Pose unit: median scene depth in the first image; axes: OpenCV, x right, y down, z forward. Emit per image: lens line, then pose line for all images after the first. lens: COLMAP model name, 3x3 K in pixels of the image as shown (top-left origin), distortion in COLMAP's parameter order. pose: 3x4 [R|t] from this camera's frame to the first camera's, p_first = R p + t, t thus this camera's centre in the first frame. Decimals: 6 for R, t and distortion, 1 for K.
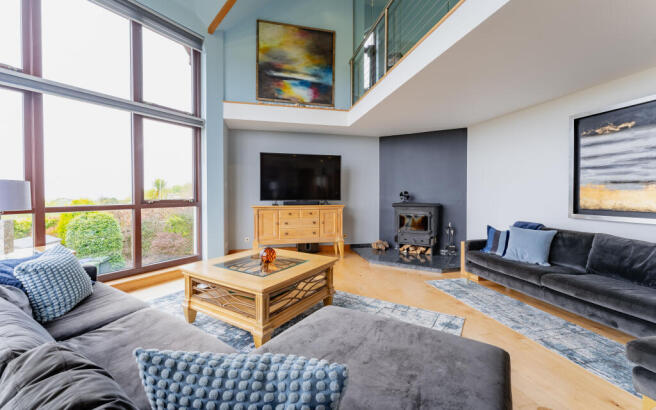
lens RADIAL K [[271.3, 0, 329.8], [0, 271.3, 197.4], [0, 0, 1]] dist [0.000301, -0.000272]
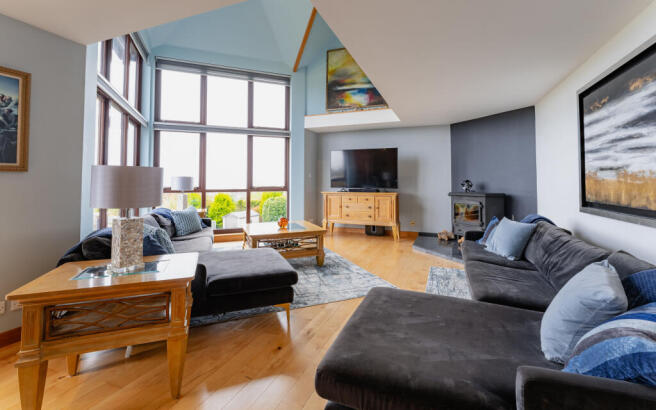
lens RADIAL K [[298.1, 0, 334.2], [0, 298.1, 172.6], [0, 0, 1]] dist [-0.001633, -0.000345]
pose [[0.810346, -0.019650, -0.585622, 0.599167], [-0.007221, 0.999027, -0.043513, 0.000210], [0.585907, 0.039490, 0.809416, -0.132486]]
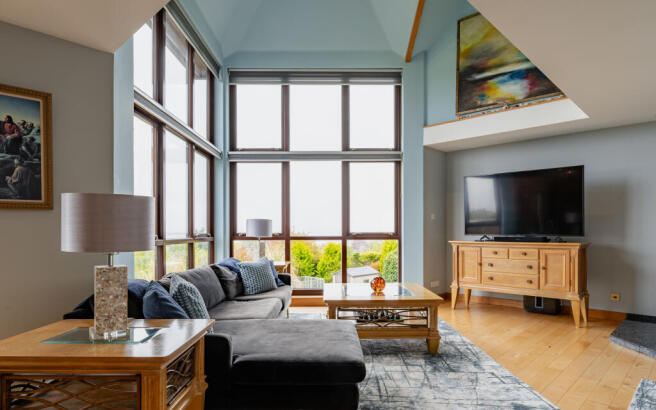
lens RADIAL K [[403.2, 0, 330.7], [0, 403.2, 231.9], [0, 0, 1]] dist [0.002189, 0.000072]
pose [[0.524577, 0.000821, -0.851363, 0.593485], [-0.009102, 0.999948, -0.004644, 0.012107], [0.851314, 0.010186, 0.524557, 0.010265]]
